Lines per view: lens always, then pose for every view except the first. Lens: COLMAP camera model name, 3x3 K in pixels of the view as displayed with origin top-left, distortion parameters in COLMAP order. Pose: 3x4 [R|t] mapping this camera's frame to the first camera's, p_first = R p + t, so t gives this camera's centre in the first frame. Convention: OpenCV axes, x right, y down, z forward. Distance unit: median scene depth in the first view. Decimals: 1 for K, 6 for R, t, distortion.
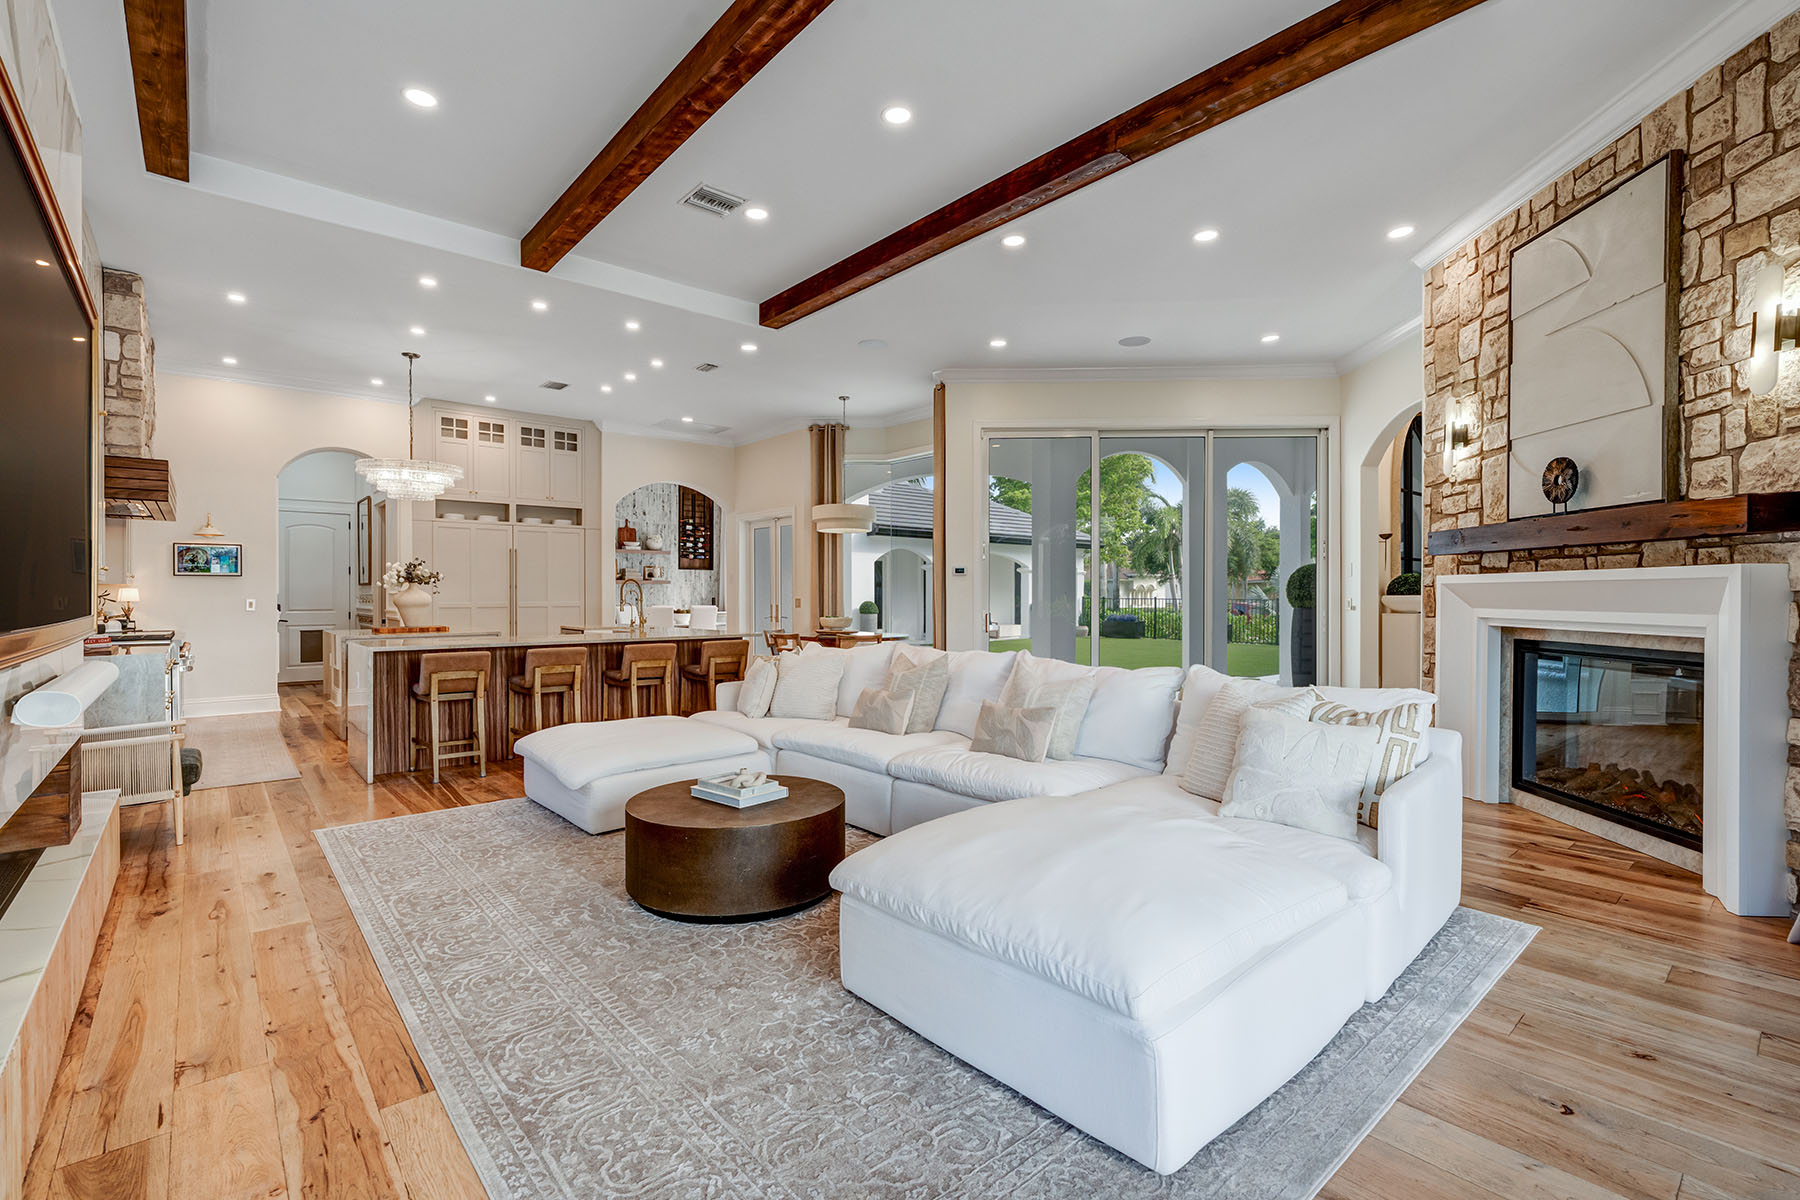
lens RADIAL K [[807.4, 0, 900.0], [0, 807.4, 600.0], [0, 0, 1]] dist [-0.005059, 0.001291]
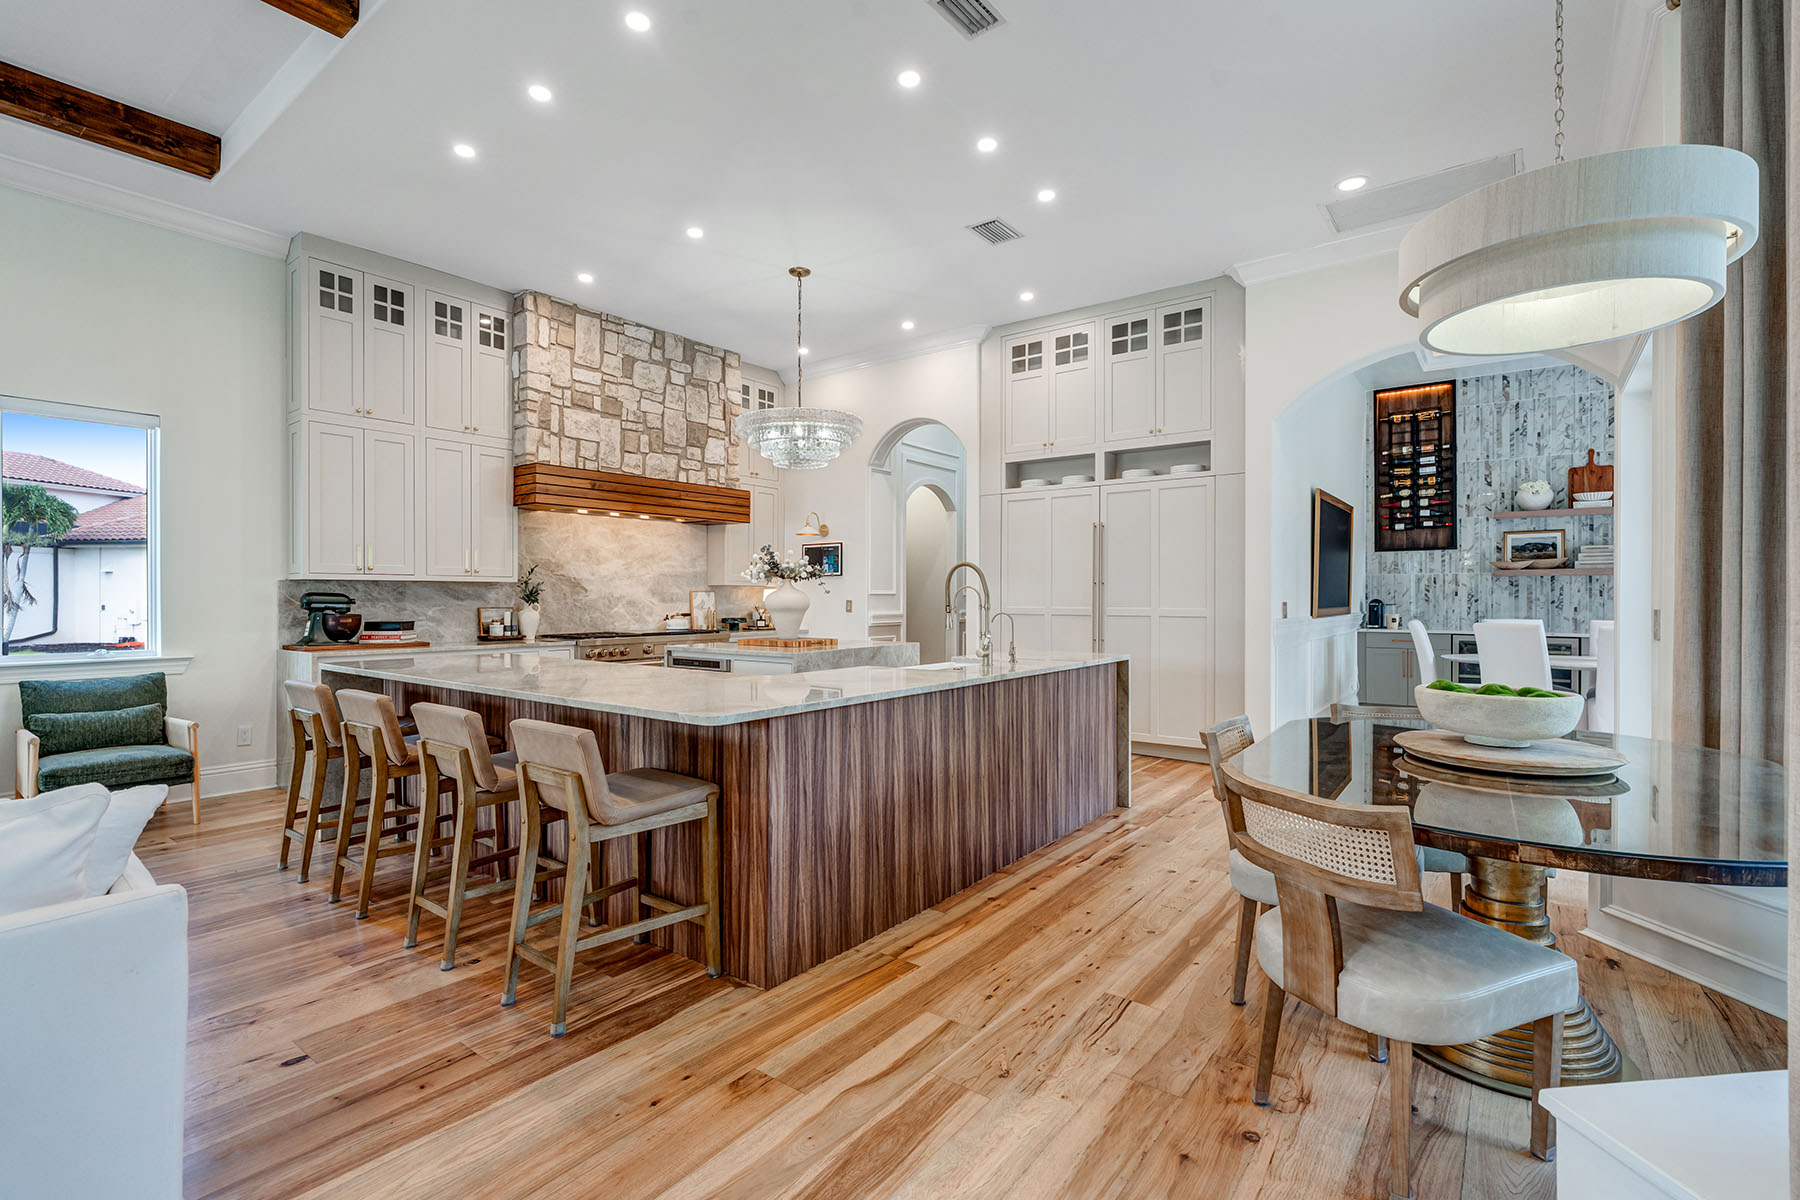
lens RADIAL K [[816.5, 0, 903.2], [0, 816.5, 597.2], [0, 0, 1]] dist [-0.005793, 0.001551]
pose [[0.212174, 0.003914, -0.977224, 0.177787], [-0.009059, 0.999957, 0.002039, -0.008528], [0.977190, 0.008420, 0.212200, 1.135412]]
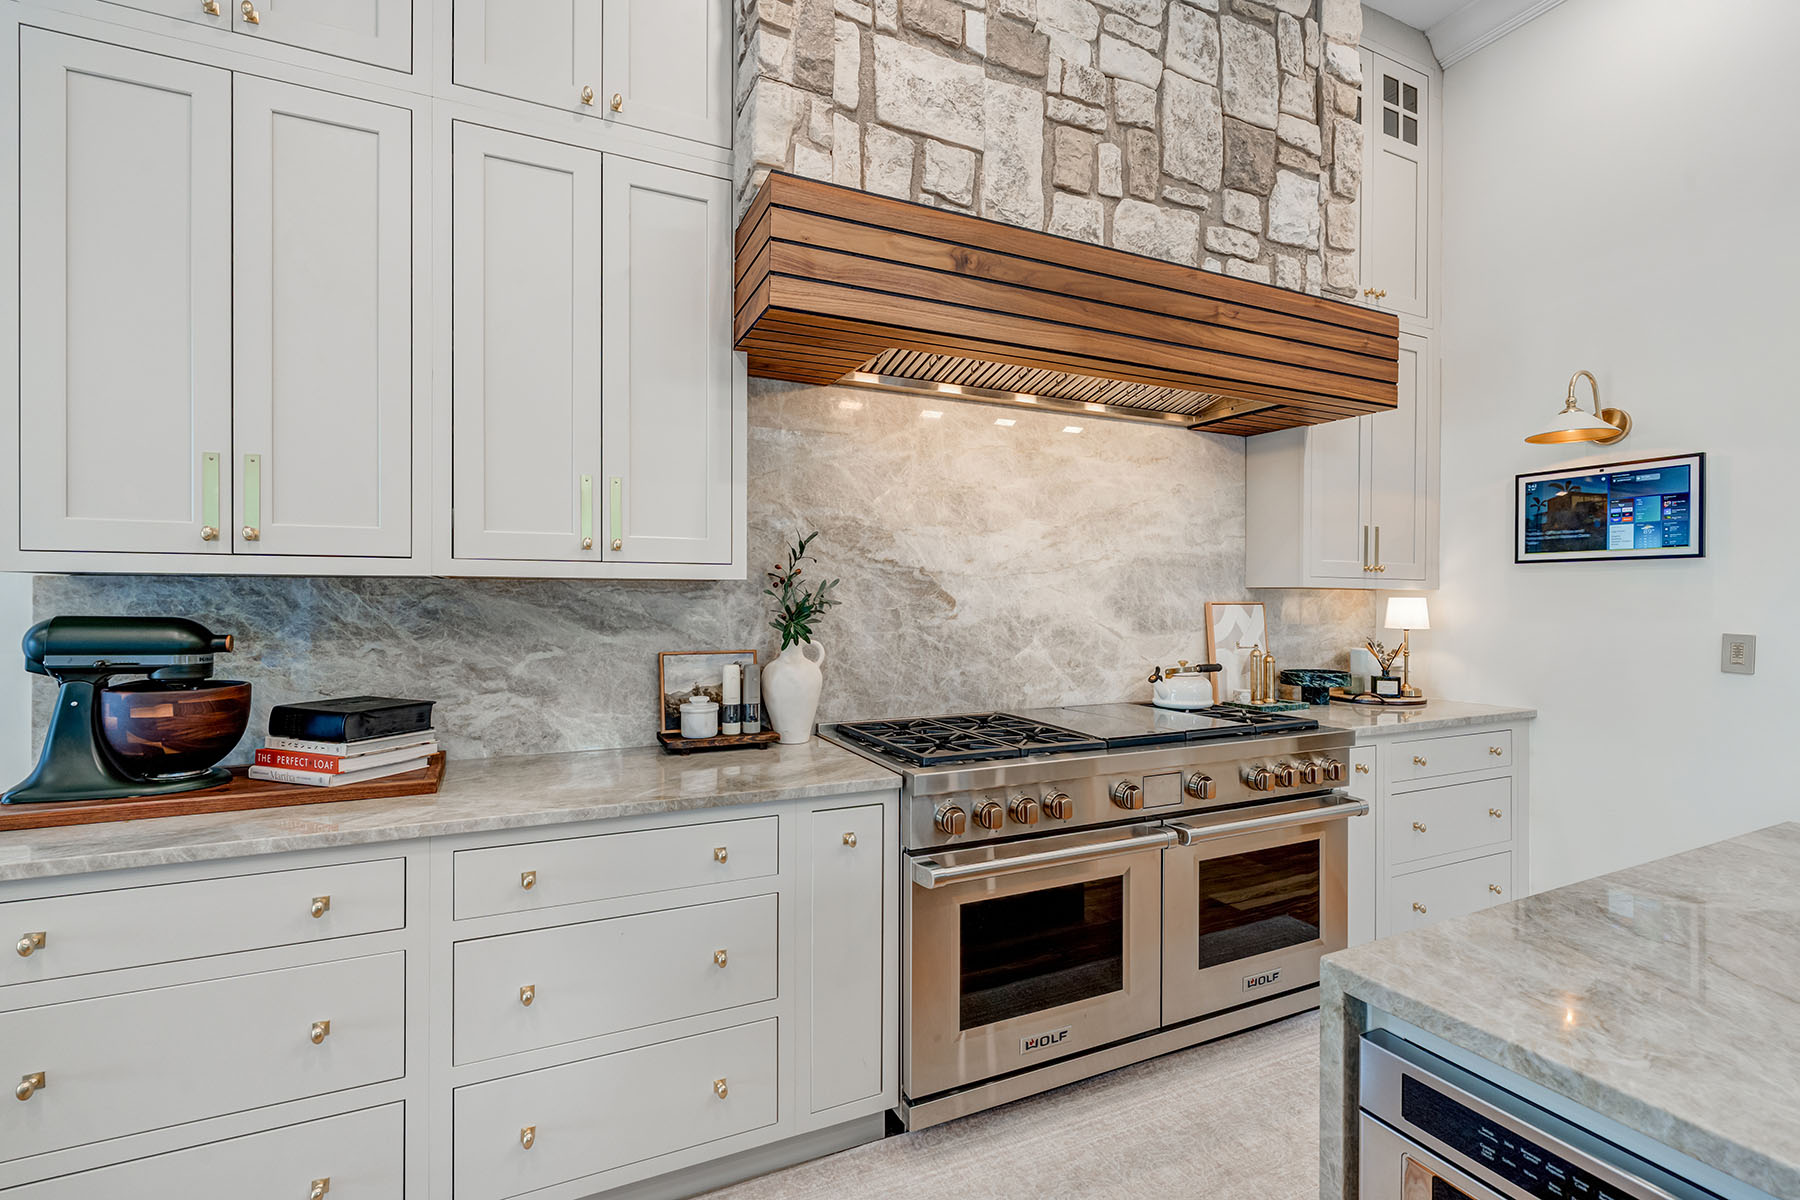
lens RADIAL K [[816.5, 0, 903.2], [0, 816.5, 597.2], [0, 0, 1]] dist [-0.005793, 0.001551]
pose [[-0.262925, 0.001068, -0.964816, -0.577856], [-0.010983, 0.999931, 0.004100, -0.015552], [0.964754, 0.011674, -0.262896, 1.036685]]
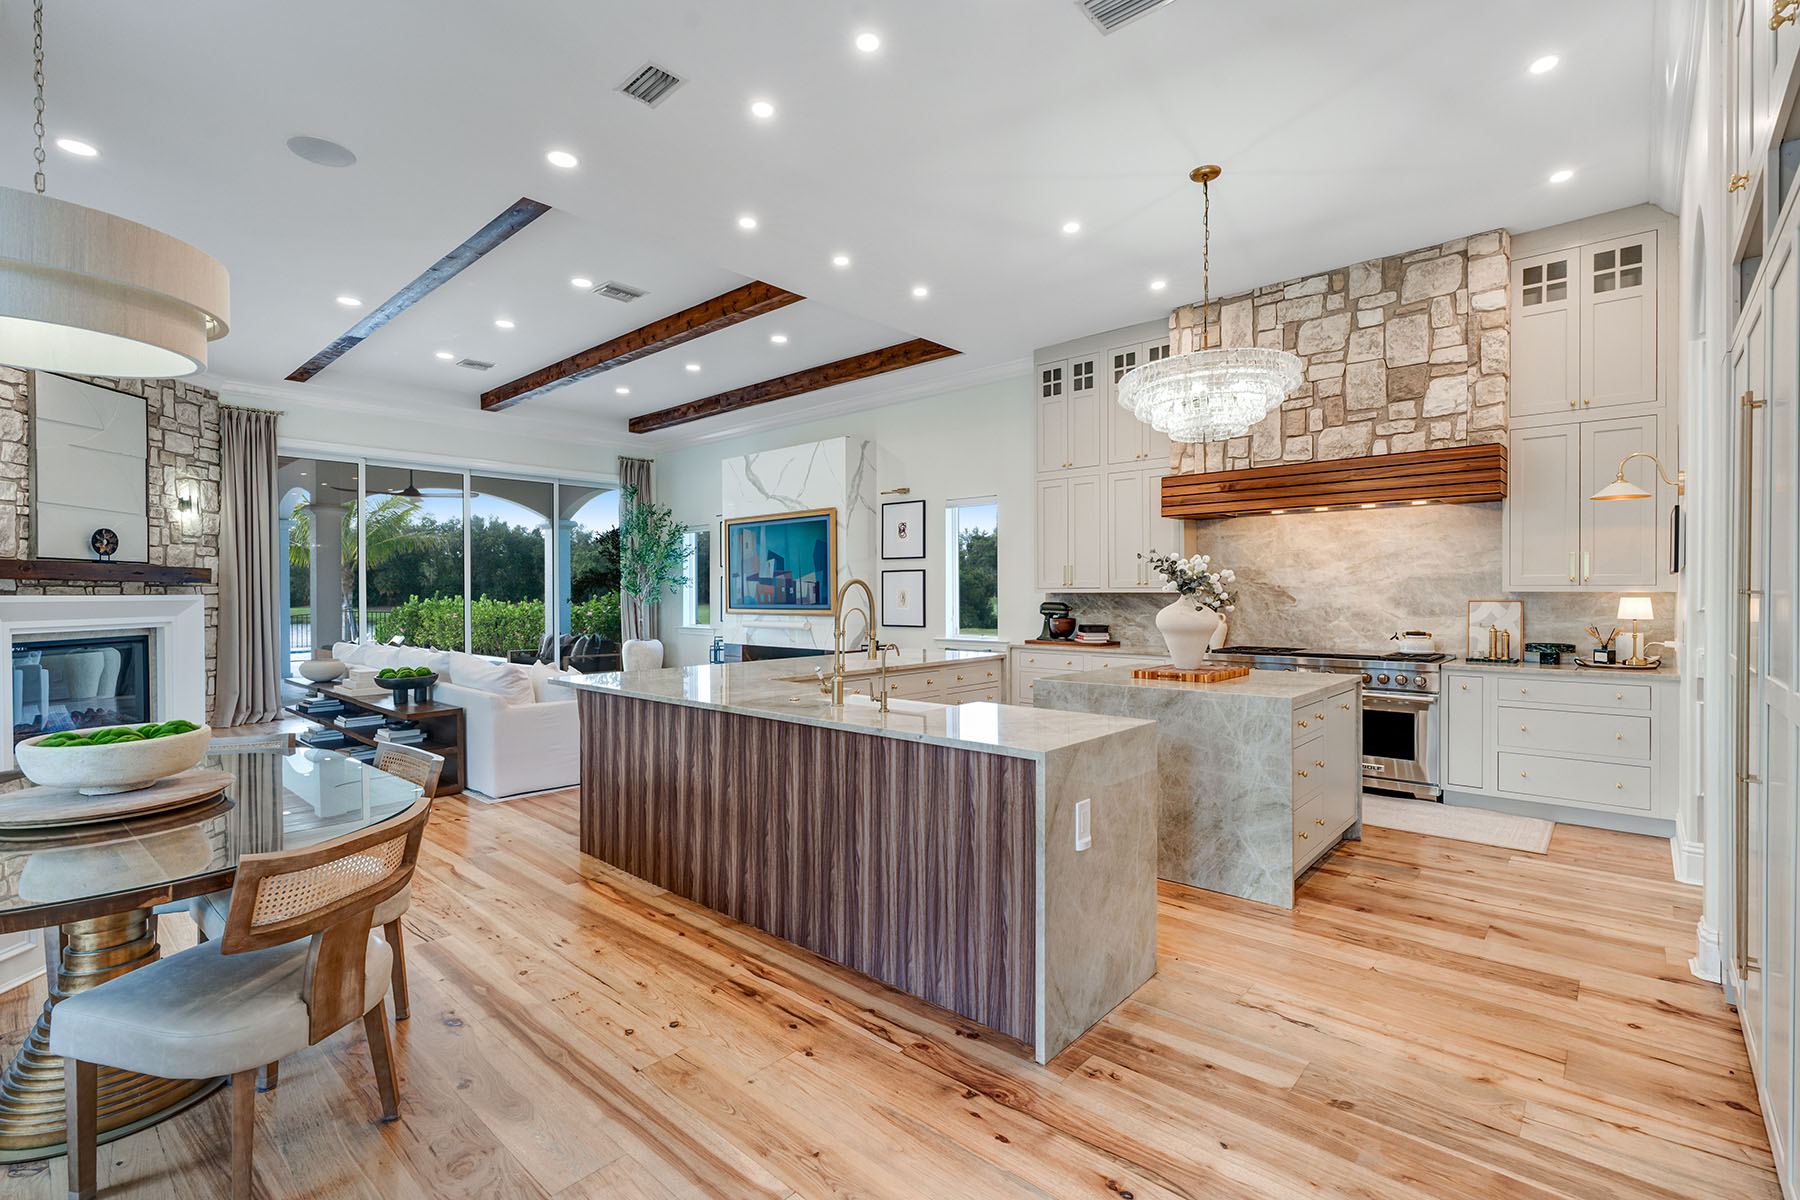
lens RADIAL K [[816.5, 0, 903.2], [0, 816.5, 597.2], [0, 0, 1]] dist [-0.005793, 0.001551]
pose [[-0.991517, 0.006436, -0.129819, -0.398300], [0.004648, 0.999890, 0.014066, -0.030347], [0.129895, 0.013344, -0.991438, 1.846045]]
